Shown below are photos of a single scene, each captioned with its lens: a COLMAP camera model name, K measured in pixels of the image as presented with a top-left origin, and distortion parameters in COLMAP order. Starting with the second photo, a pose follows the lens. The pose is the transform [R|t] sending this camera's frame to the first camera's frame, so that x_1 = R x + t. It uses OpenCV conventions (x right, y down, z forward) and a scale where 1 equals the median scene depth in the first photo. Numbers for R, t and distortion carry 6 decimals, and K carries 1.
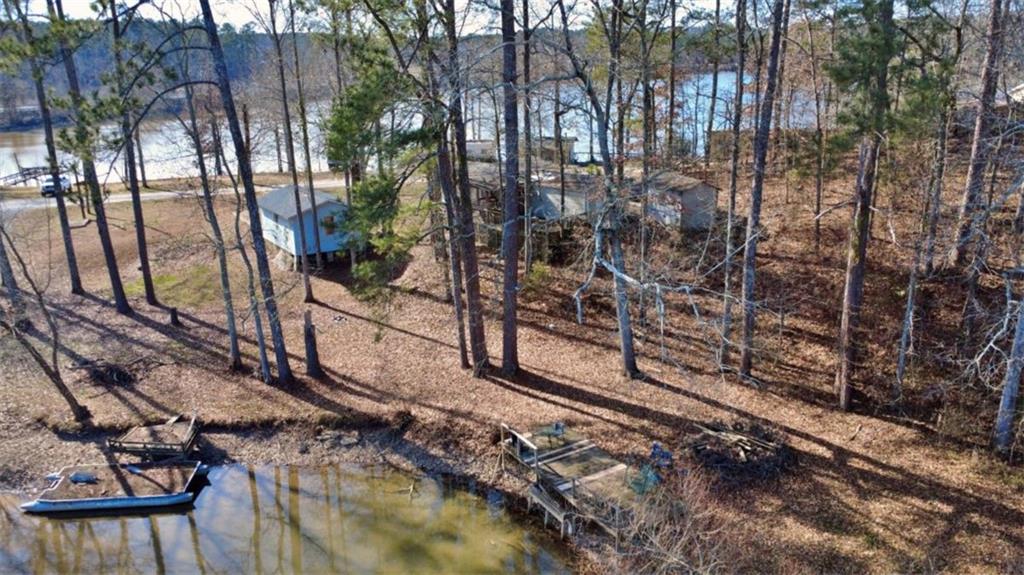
lens RADIAL K [[770.8, 0, 512.0], [0, 770.8, 287.5], [0, 0, 1]] dist [0.001575, 0.000147]
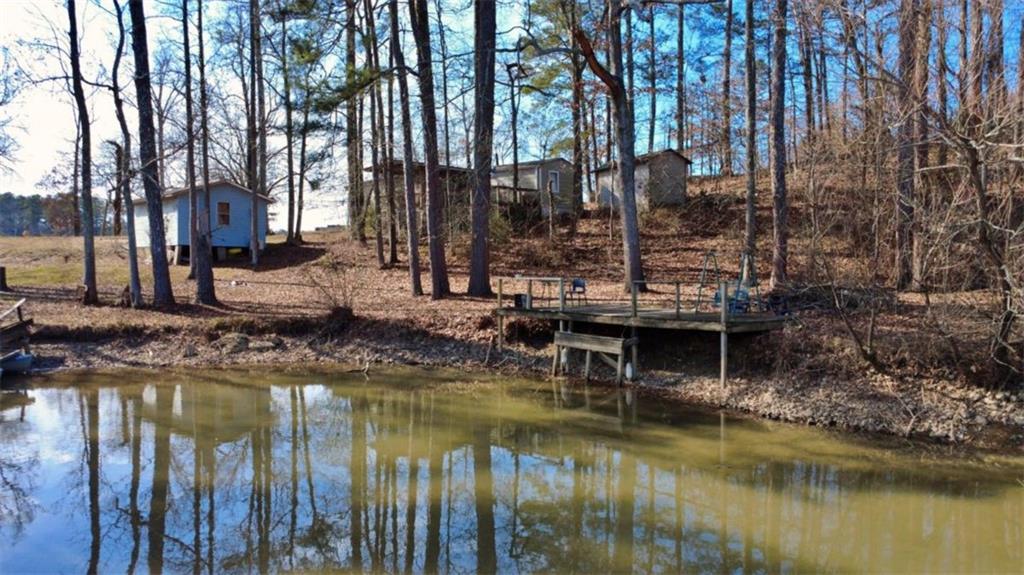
lens RADIAL K [[770.8, 0, 512.0], [0, 770.8, 287.5], [0, 0, 1]] dist [0.001575, 0.000147]
pose [[0.987132, 0.005790, 0.159801, -0.102479], [0.036327, 0.965095, -0.259370, 0.333533], [-0.155725, 0.261837, 0.952466, 0.306562]]
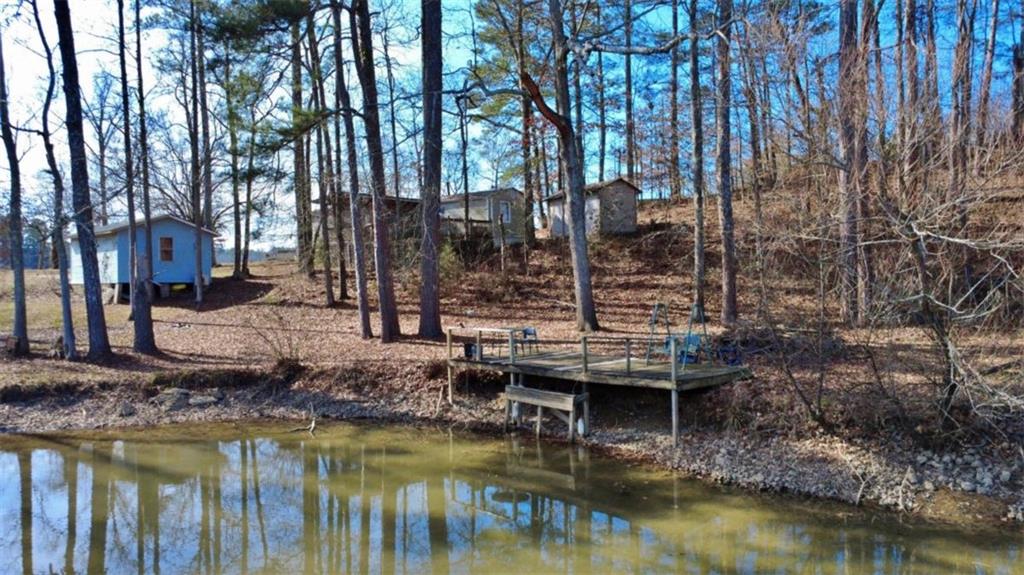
lens RADIAL K [[769.3, 0, 512.0], [0, 769.3, 287.5], [0, 0, 1]] dist [-0.000201, 0.000922]
pose [[0.976323, -0.009092, 0.216126, -0.095548], [0.069437, 0.959416, -0.273313, 0.303278], [-0.204869, 0.281849, 0.937331, 0.308064]]
